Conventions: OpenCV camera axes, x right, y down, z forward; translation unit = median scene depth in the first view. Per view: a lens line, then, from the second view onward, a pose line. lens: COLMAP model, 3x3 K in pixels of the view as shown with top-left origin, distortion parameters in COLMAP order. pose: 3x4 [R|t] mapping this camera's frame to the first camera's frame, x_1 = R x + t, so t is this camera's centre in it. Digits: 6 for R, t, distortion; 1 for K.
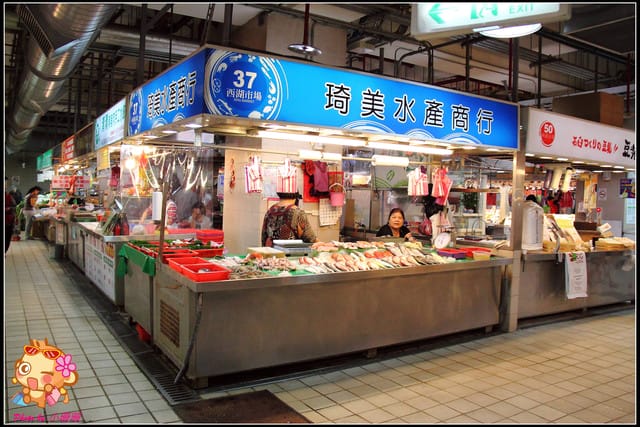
lens RADIAL K [[511.2, 0, 318.7], [0, 511.2, 215.3], [0, 0, 1]] dist [-0.059763, 0.015969]
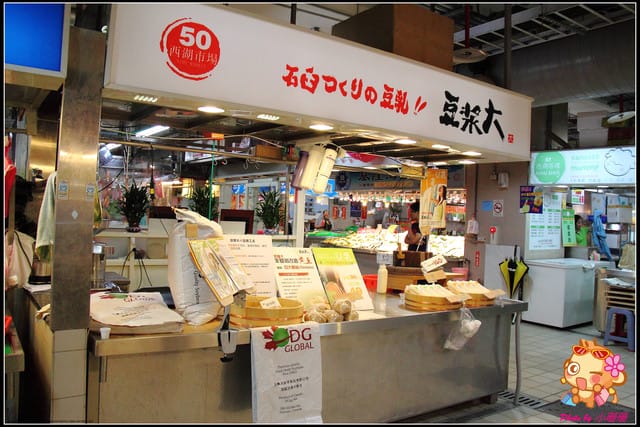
lens RADIAL K [[511.2, 0, 321.2], [0, 511.2, 212.4], [0, 0, 1]] dist [-0.059763, 0.015969]
pose [[0.999716, 0.010756, 0.021270, 0.479519], [-0.009804, 0.998968, -0.044346, -0.005554], [-0.021725, 0.044125, 0.998790, 0.501971]]
